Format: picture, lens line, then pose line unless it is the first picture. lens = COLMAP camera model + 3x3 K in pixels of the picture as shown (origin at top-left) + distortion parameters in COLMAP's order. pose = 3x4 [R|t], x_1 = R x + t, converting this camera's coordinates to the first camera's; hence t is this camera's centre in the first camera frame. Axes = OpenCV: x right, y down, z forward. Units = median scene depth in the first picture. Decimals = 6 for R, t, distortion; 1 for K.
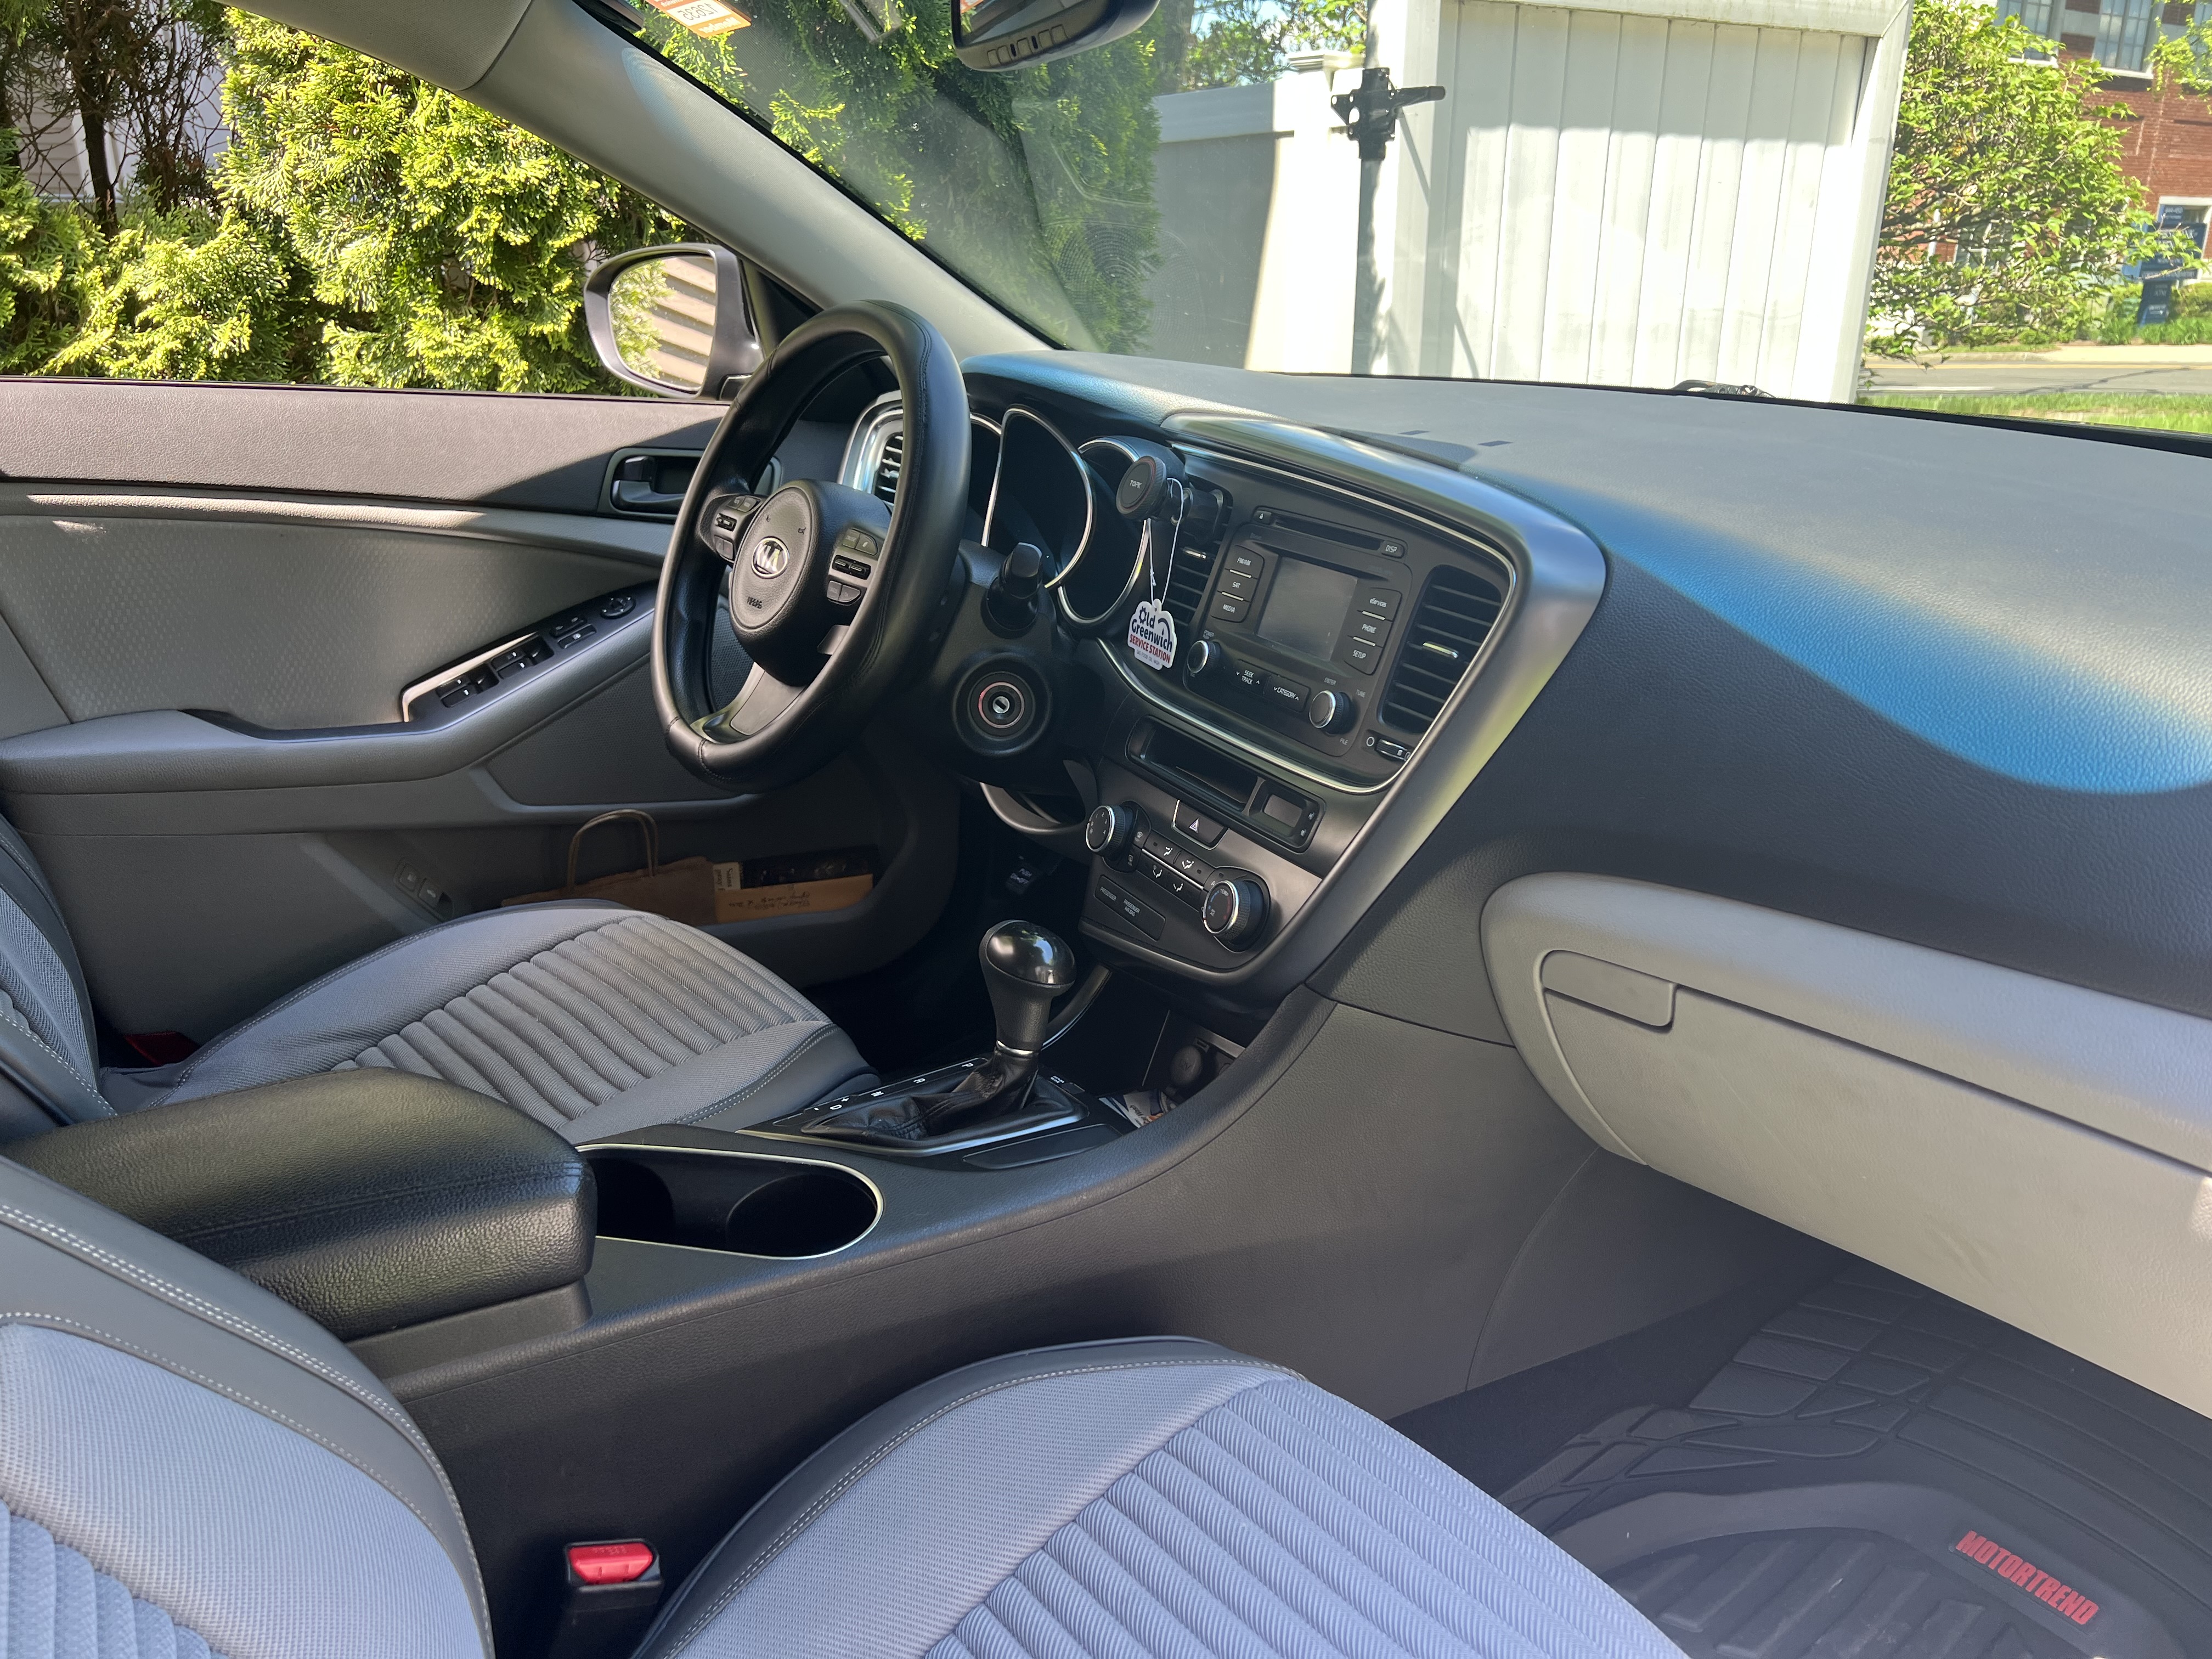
lens RADIAL K [[1703.2, 0, 1108.4], [0, 1703.2, 817.0], [0, 0, 1]] dist [0.024768, -0.023754]
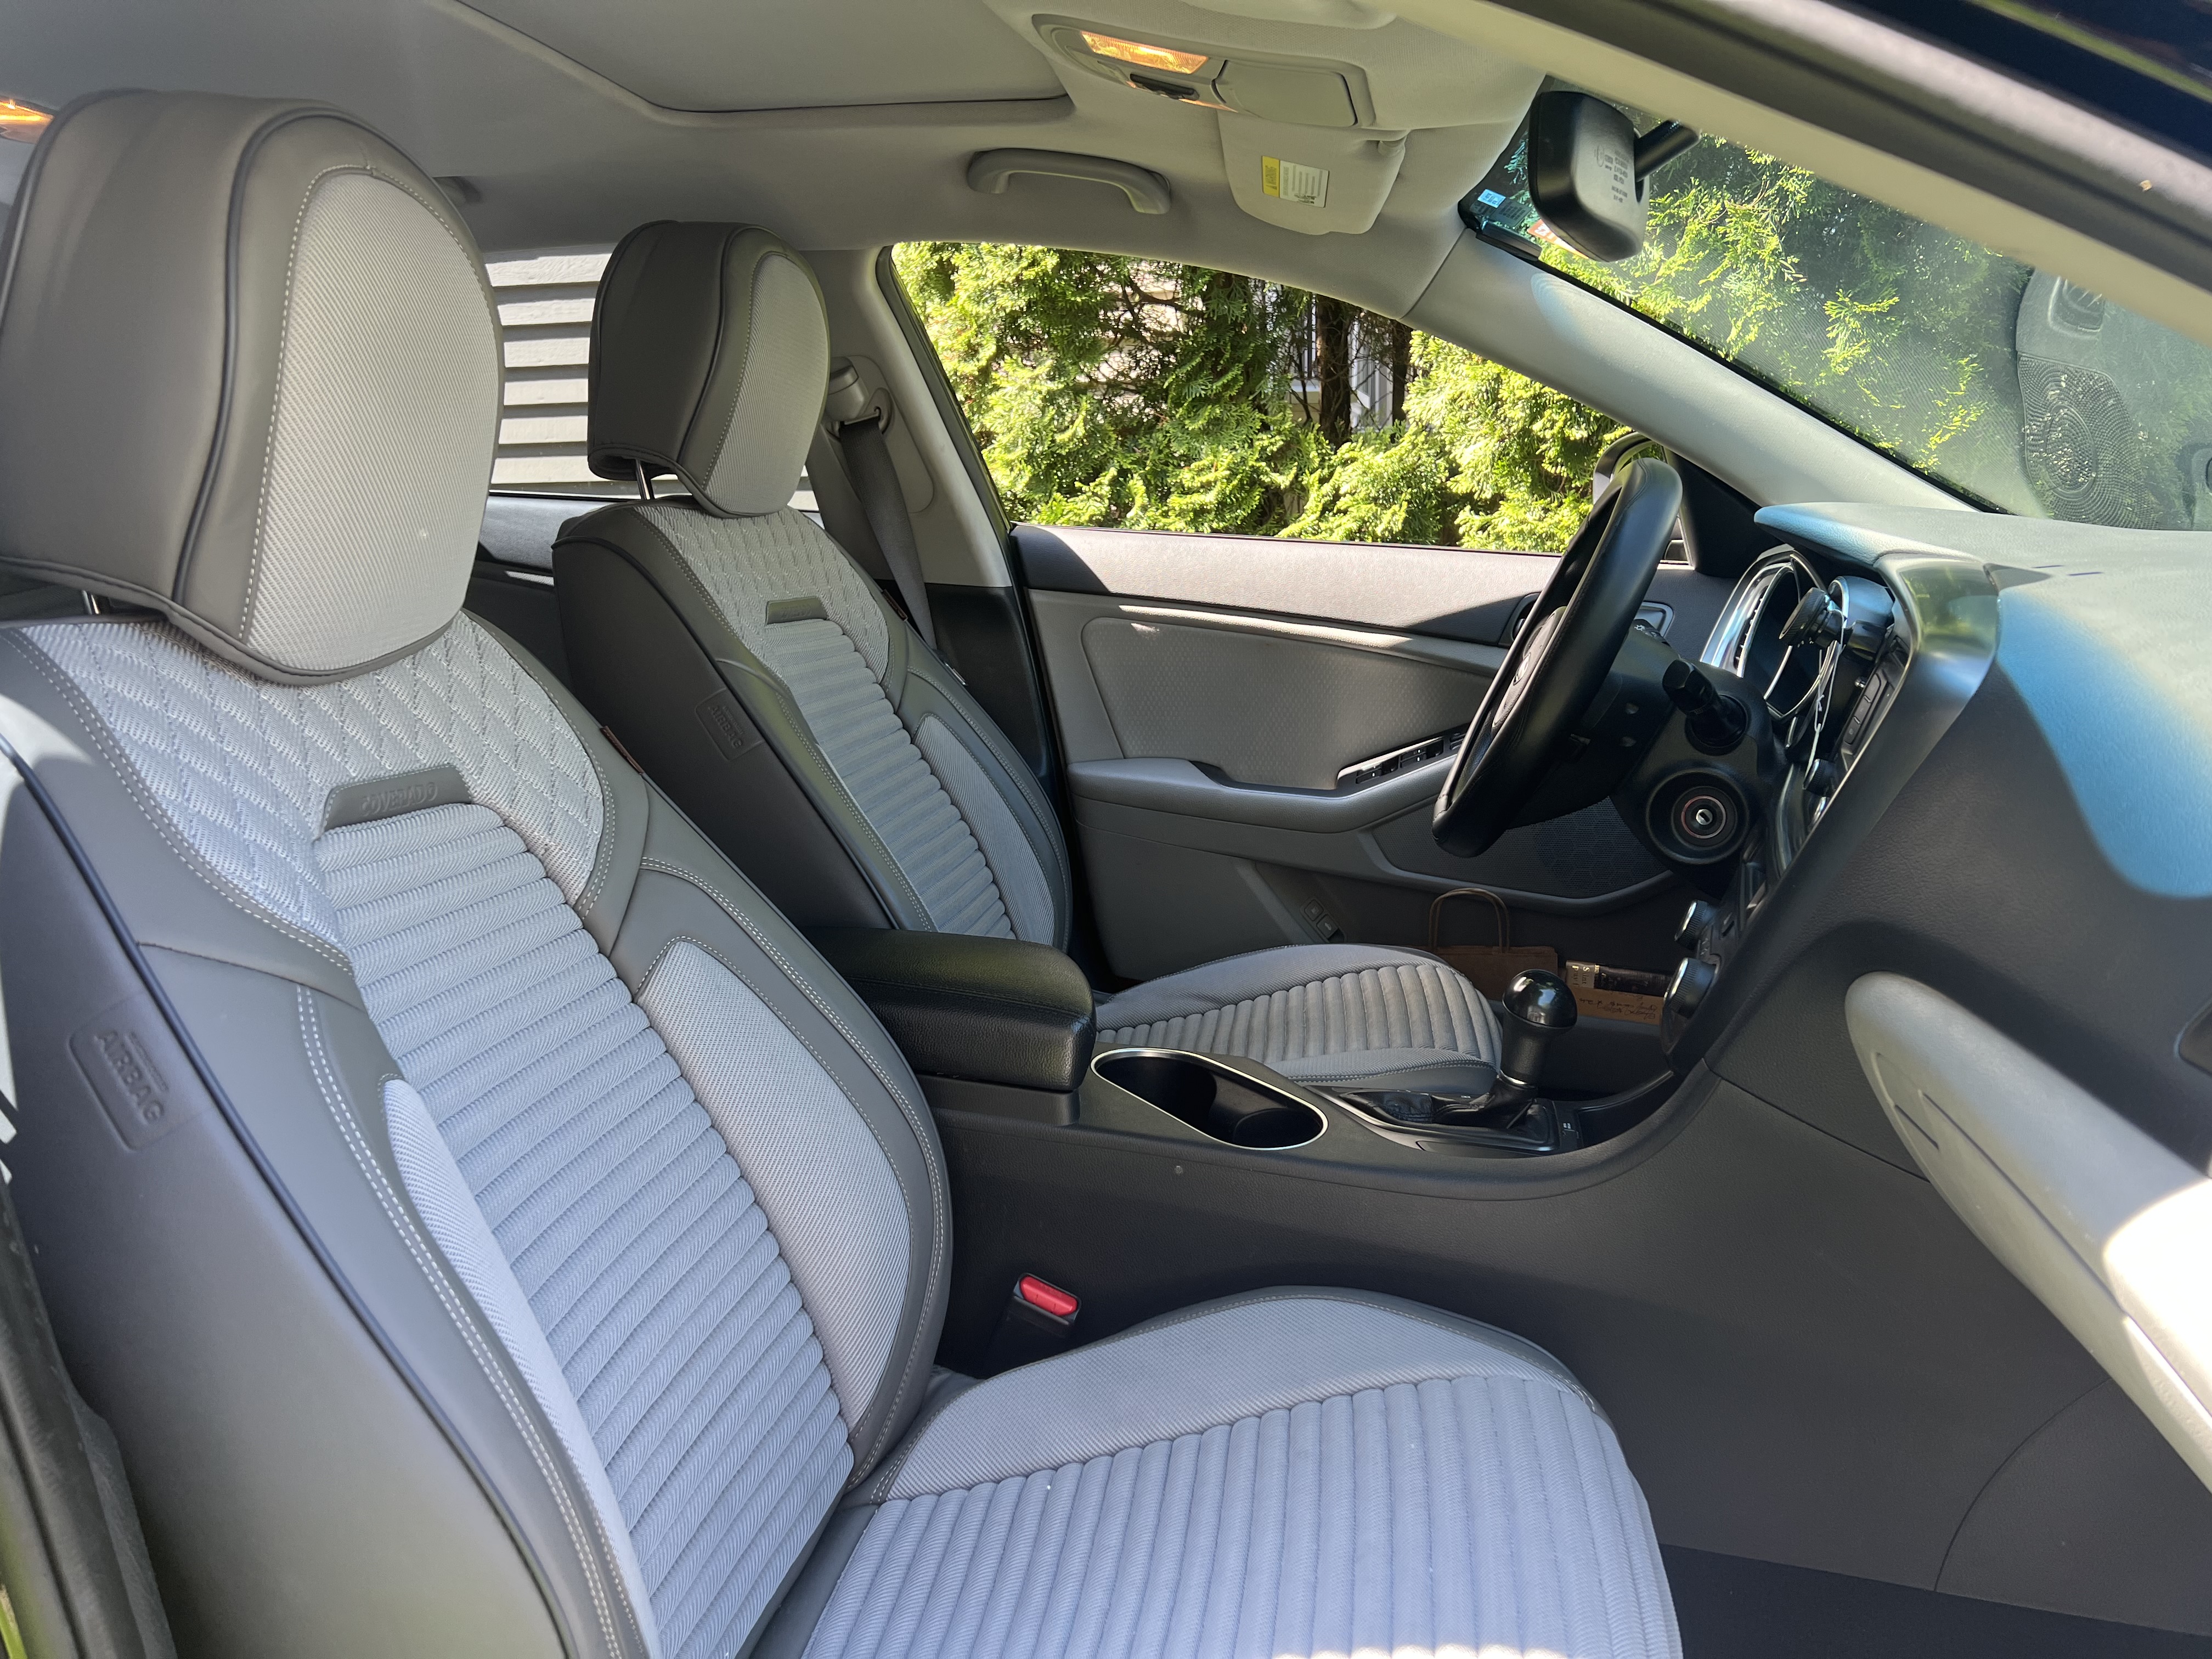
lens RADIAL K [[1703.2, 0, 1106.4], [0, 1703.2, 839.2], [0, 0, 1]] dist [0.024768, -0.023754]
pose [[0.675946, 0.127133, -0.725902, 0.331476], [-0.209467, 0.977525, -0.023851, 0.036592], [0.706555, 0.168174, 0.687384, -0.008273]]
